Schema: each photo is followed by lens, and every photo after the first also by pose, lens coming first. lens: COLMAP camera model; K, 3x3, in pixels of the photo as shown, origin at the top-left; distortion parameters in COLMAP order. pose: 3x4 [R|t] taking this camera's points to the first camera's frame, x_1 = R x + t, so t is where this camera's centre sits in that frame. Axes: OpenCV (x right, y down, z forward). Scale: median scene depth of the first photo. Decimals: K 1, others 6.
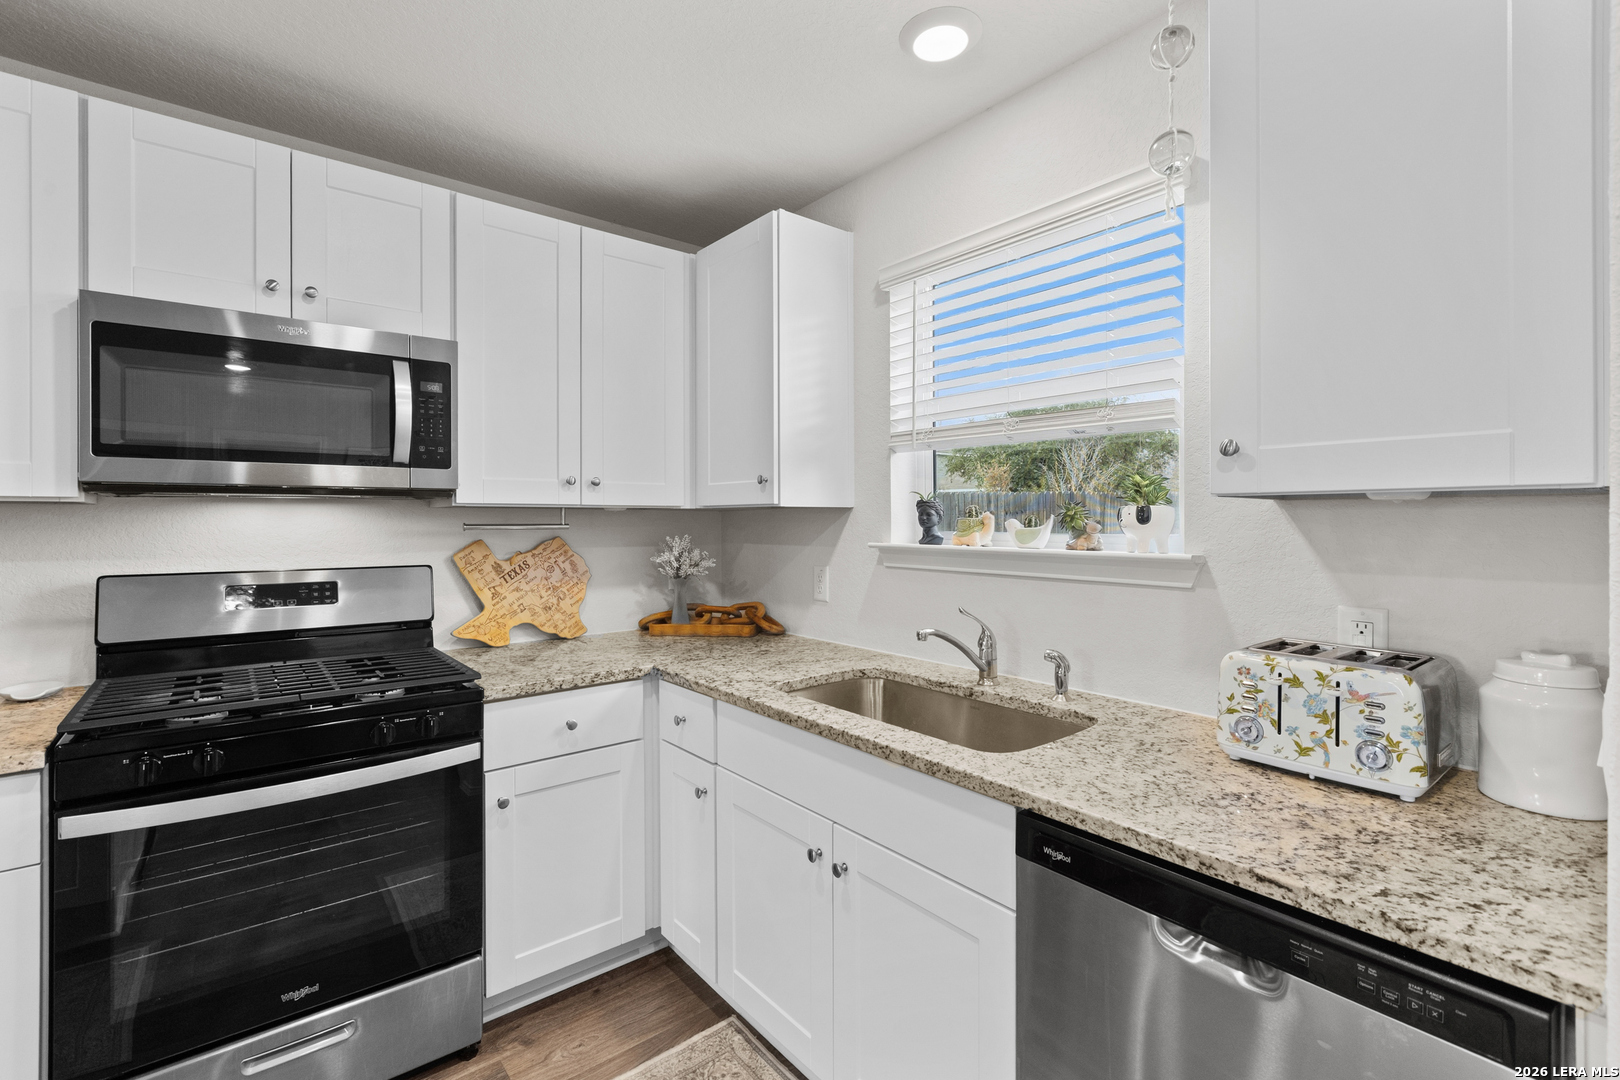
lens RADIAL K [[724.7, 0, 796.9], [0, 724.7, 519.2], [0, 0, 1]] dist [0.001747, -0.000104]
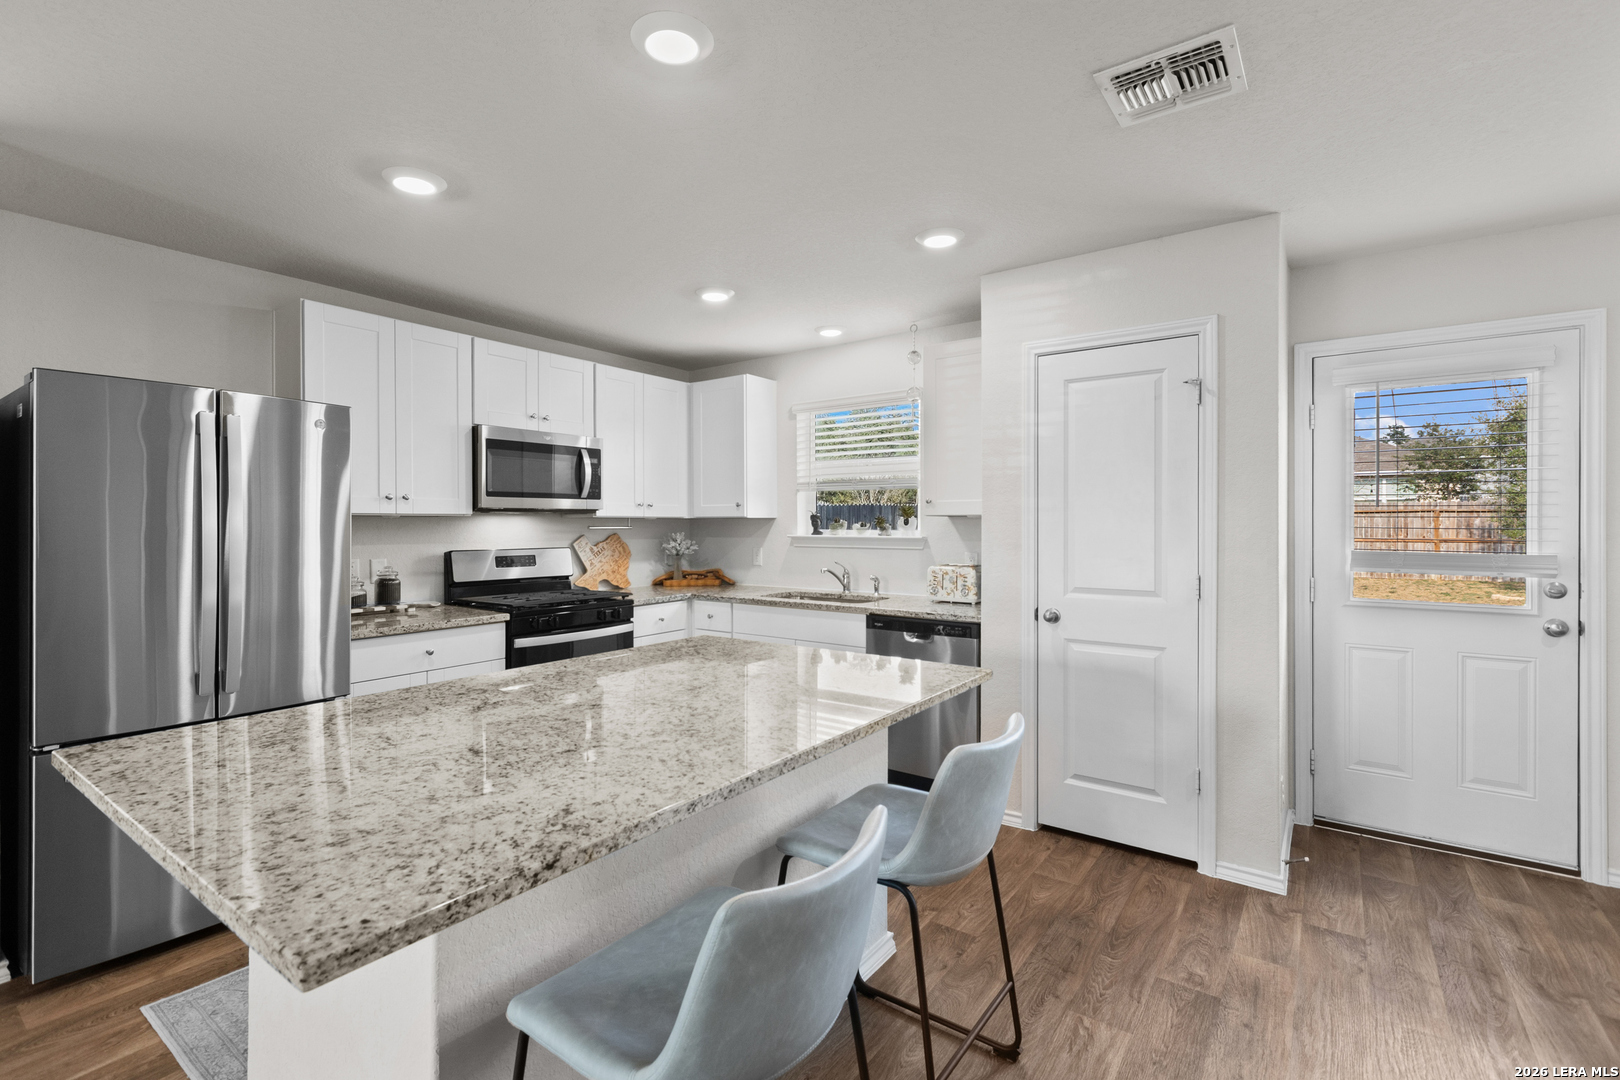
lens RADIAL K [[740.6, 0, 787.4], [0, 740.6, 521.9], [0, 0, 1]] dist [0.001338, 0.000292]
pose [[0.967549, -0.000469, 0.252685, -0.471407], [0.001289, 0.999994, -0.003082, 0.001977], [-0.252682, 0.003308, 0.967544, -1.138272]]
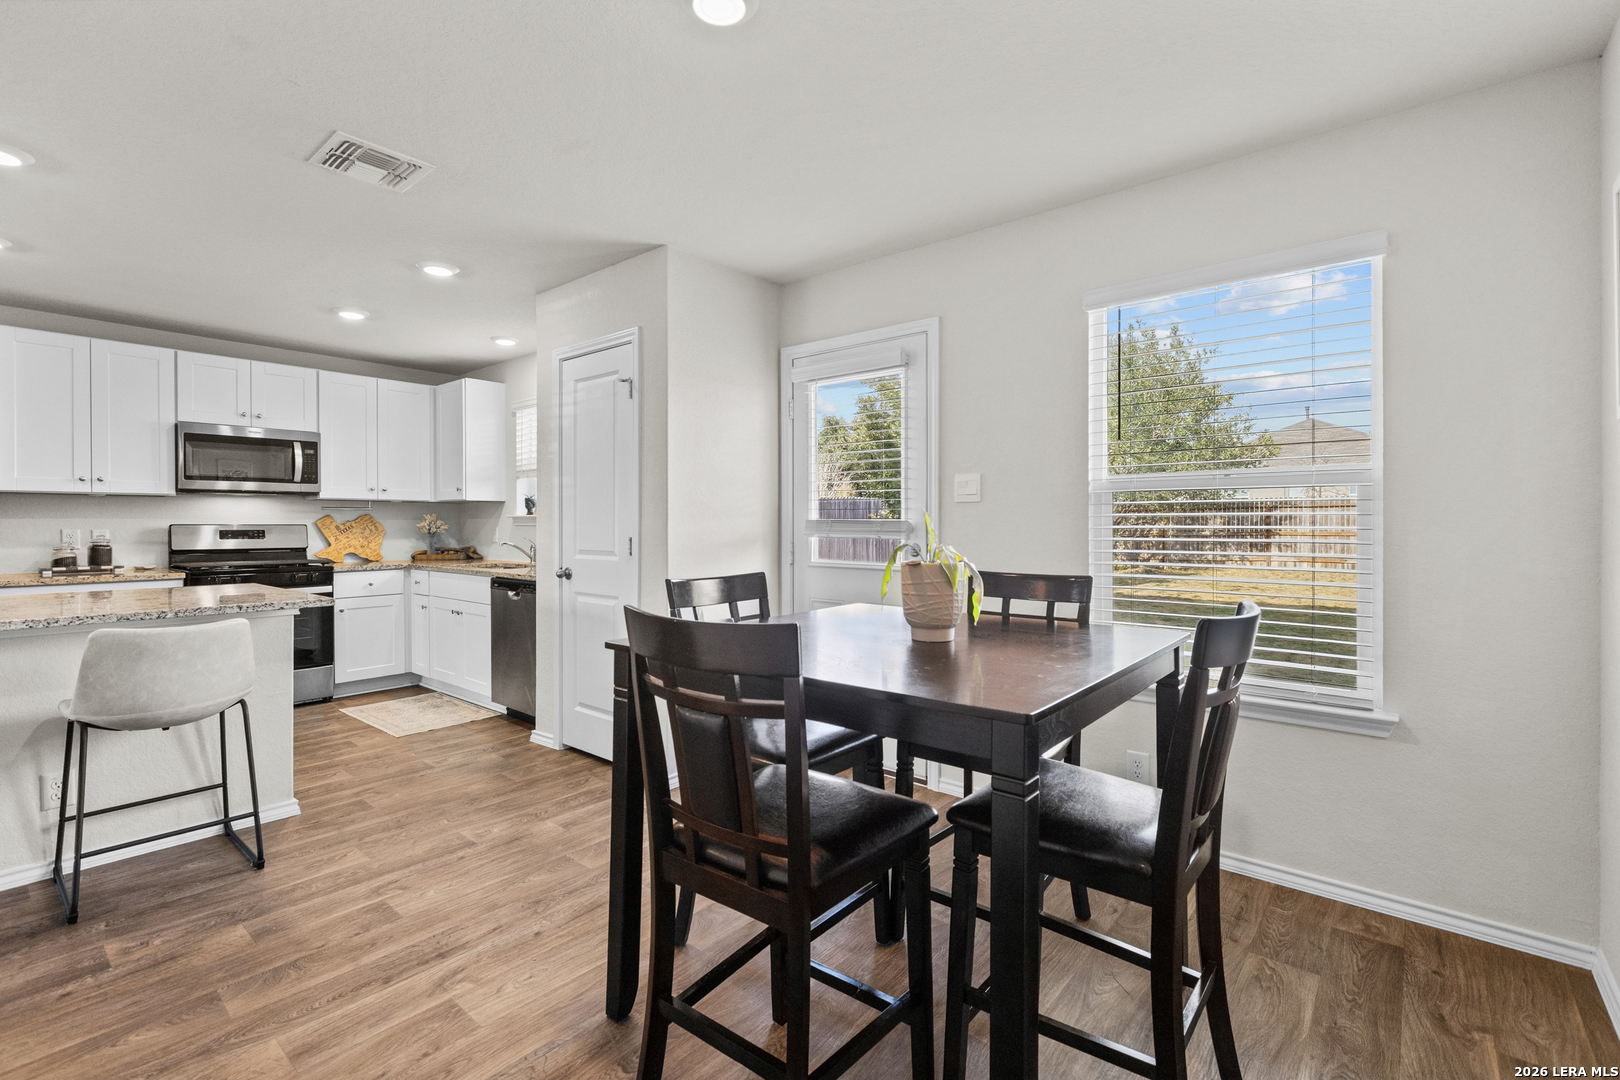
lens RADIAL K [[716.6, 0, 799.8], [0, 716.6, 527.1], [0, 0, 1]] dist [0.001314, -0.000328]
pose [[0.980999, -0.000792, 0.194014, 0.644050], [-0.000040, 0.999991, 0.004281, 0.065473], [-0.194015, -0.004207, 0.980989, -1.672824]]
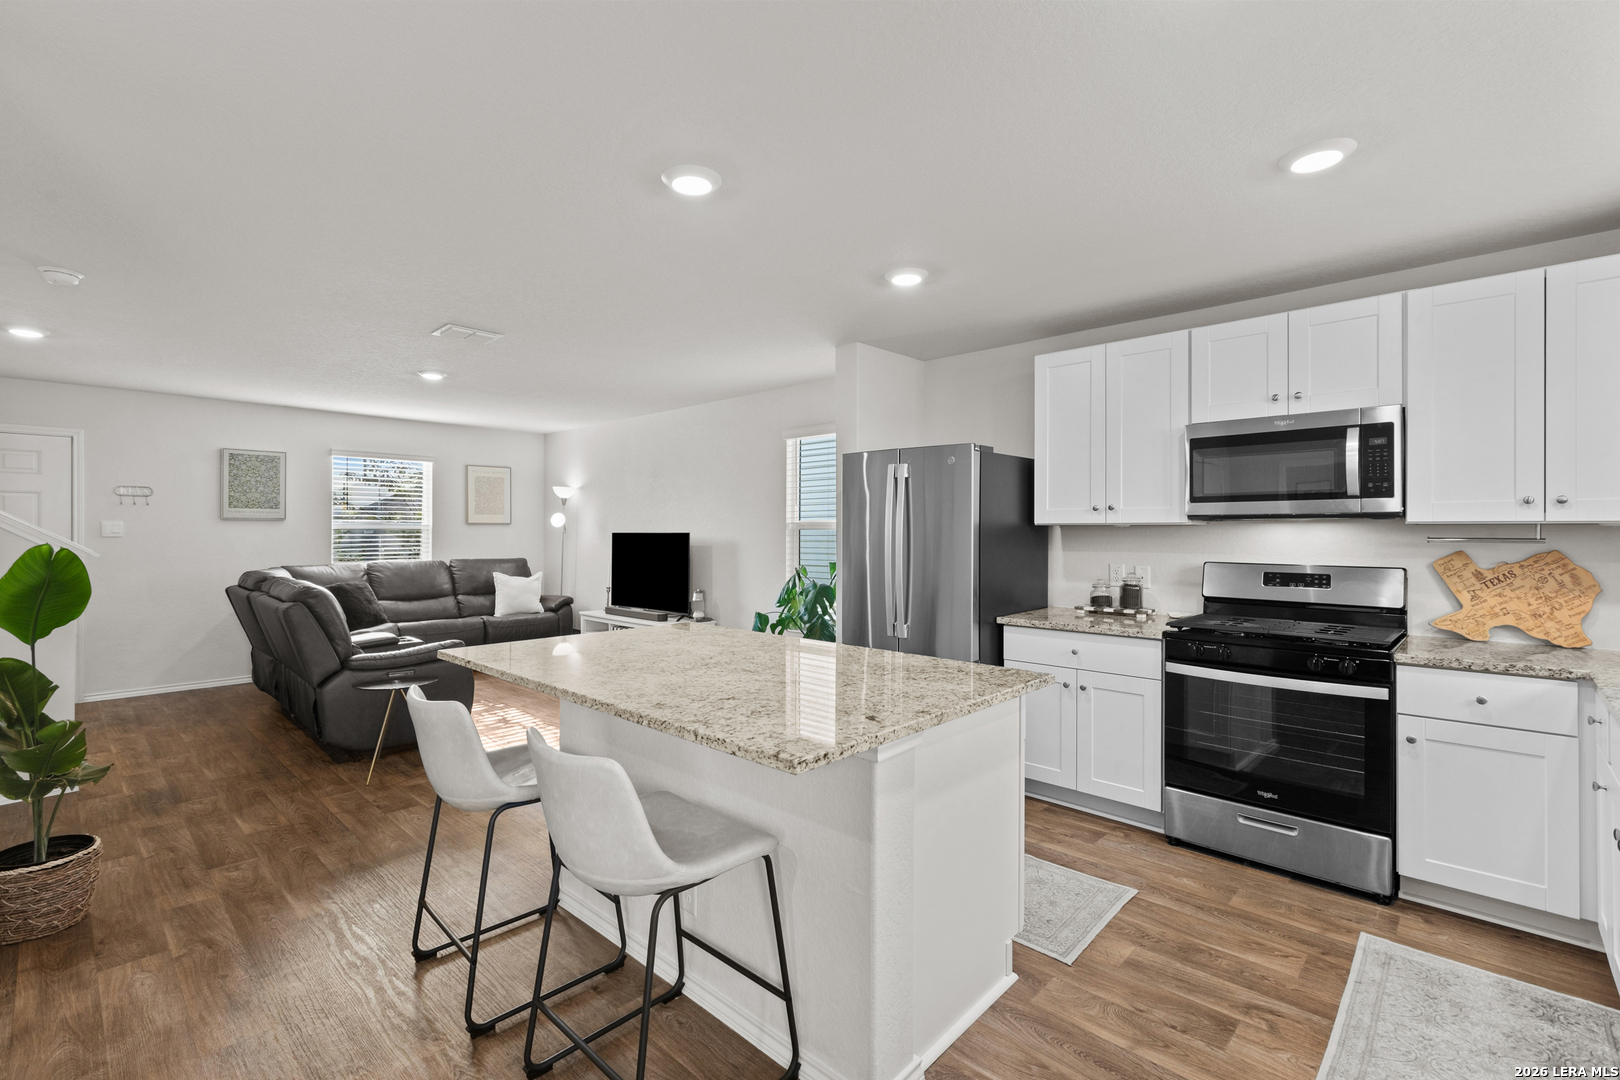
lens RADIAL K [[718.6, 0, 801.3], [0, 718.6, 531.9], [0, 0, 1]] dist [0.002213, 0.000153]
pose [[0.133226, 0.002177, -0.991083, 0.702149], [-0.002330, 0.999996, 0.001884, -0.003185], [0.991083, 0.002058, 0.133231, -0.293662]]
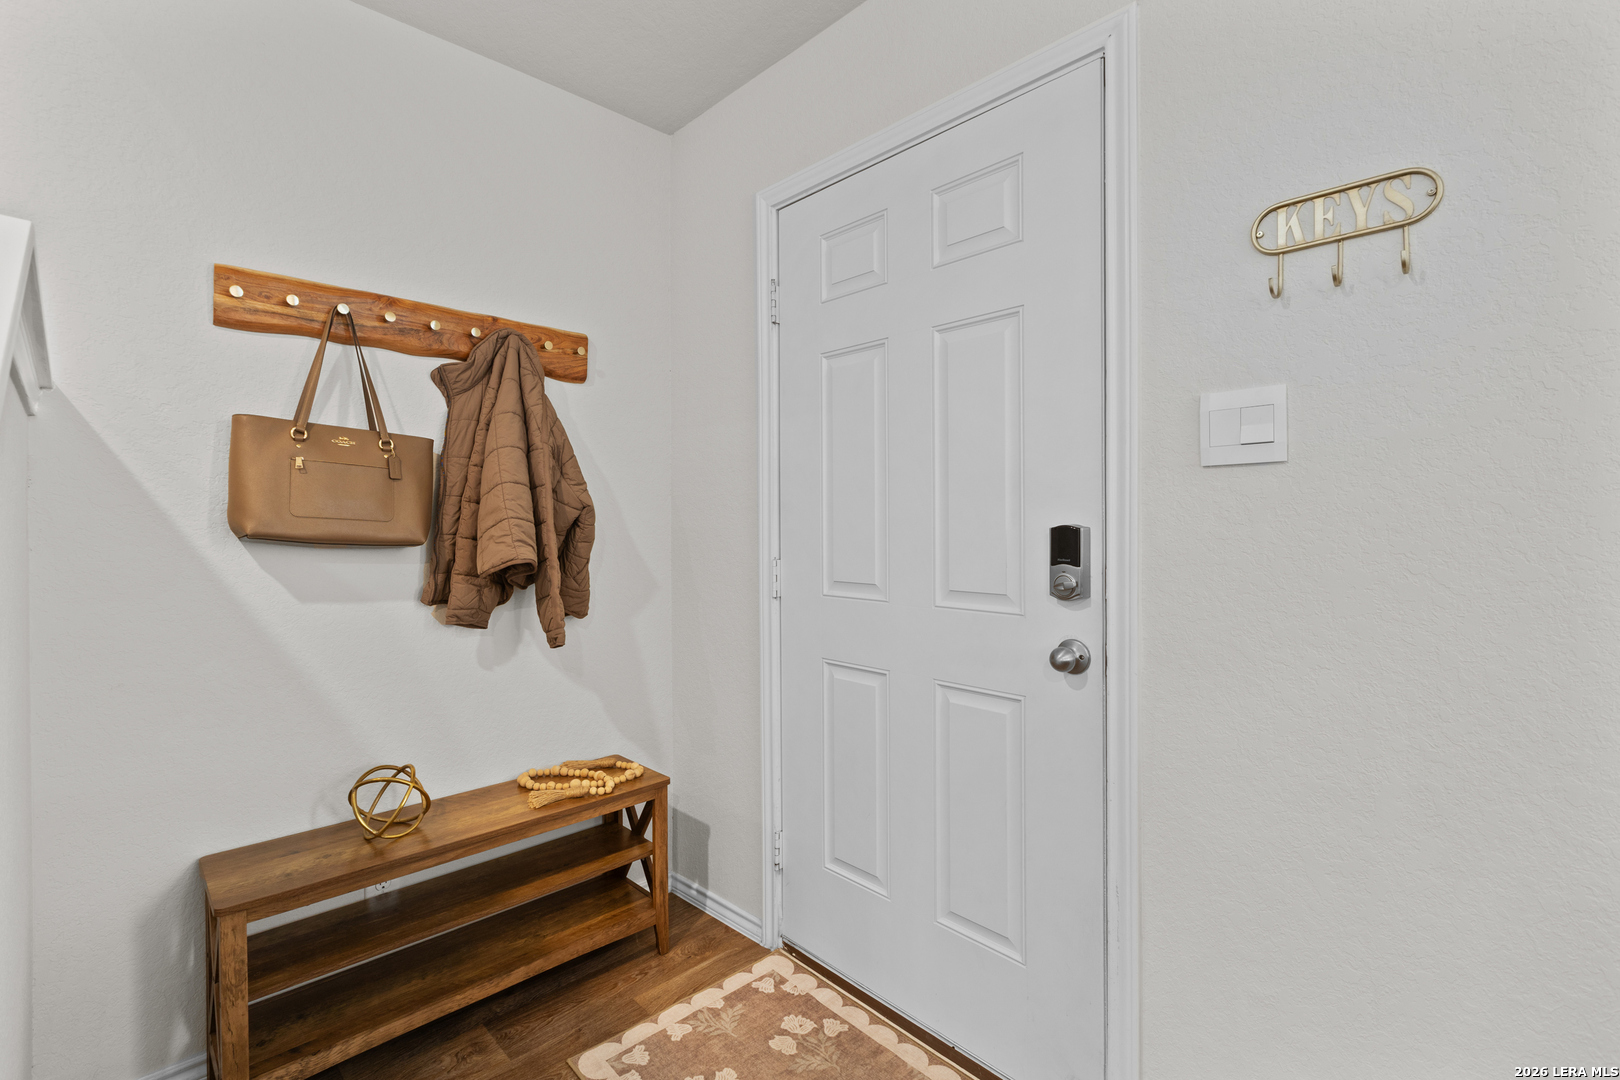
lens RADIAL K [[718.6, 0, 801.3], [0, 718.6, 531.9], [0, 0, 1]] dist [0.002213, 0.000153]
pose [[-0.996952, 0.004138, -0.077910, -1.928270], [0.003032, 0.999893, 0.014314, 0.067234], [0.077961, 0.014034, -0.996858, -1.963064]]
